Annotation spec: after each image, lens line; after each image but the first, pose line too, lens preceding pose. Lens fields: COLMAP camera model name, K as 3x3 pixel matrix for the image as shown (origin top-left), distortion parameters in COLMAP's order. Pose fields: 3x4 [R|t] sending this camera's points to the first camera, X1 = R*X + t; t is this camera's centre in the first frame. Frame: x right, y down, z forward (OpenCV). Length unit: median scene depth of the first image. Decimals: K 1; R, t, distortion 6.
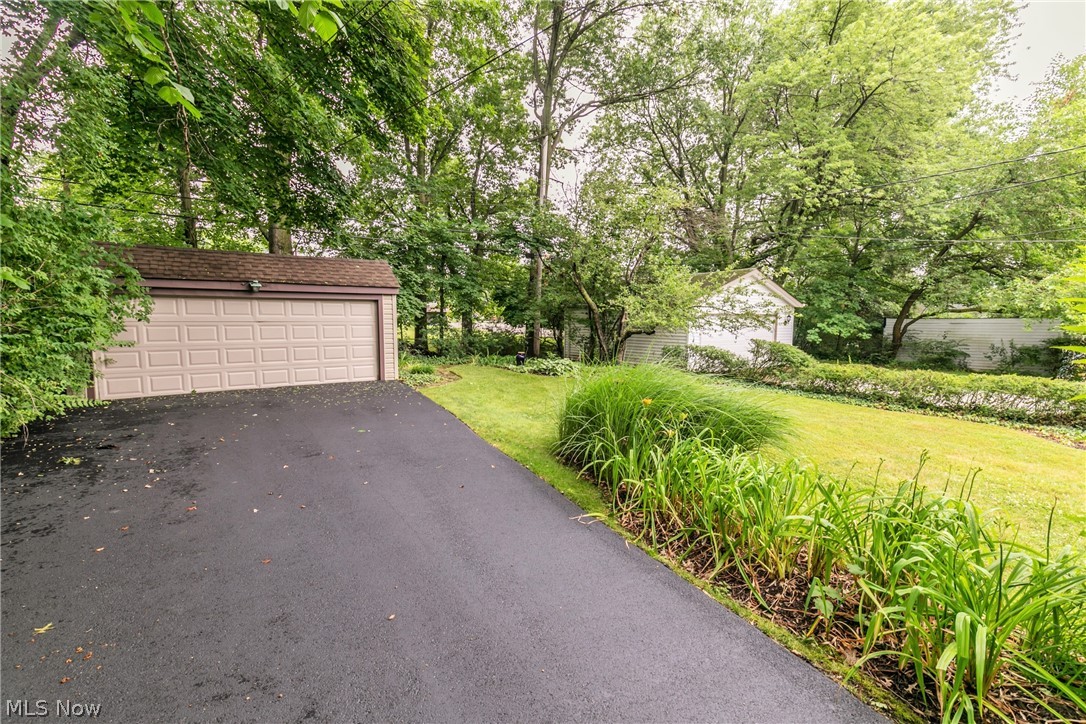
lens RADIAL K [[487.9, 0, 543.0], [0, 487.9, 362.0], [0, 0, 1]] dist [-0.000460, -0.000073]
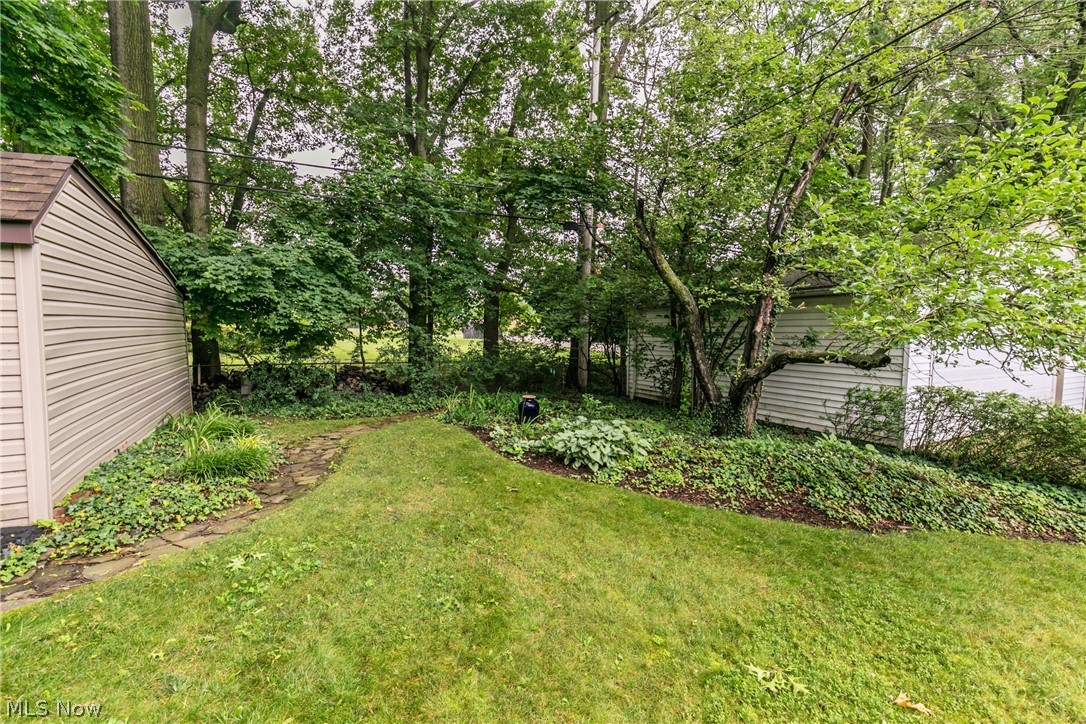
lens RADIAL K [[487.9, 0, 543.0], [0, 487.9, 362.0], [0, 0, 1]] dist [-0.000460, -0.000073]
pose [[0.988485, 0.004682, -0.151246, 0.040889], [-0.008785, 0.999611, -0.026472, -0.039448], [0.151064, 0.027496, 0.988142, 0.509575]]
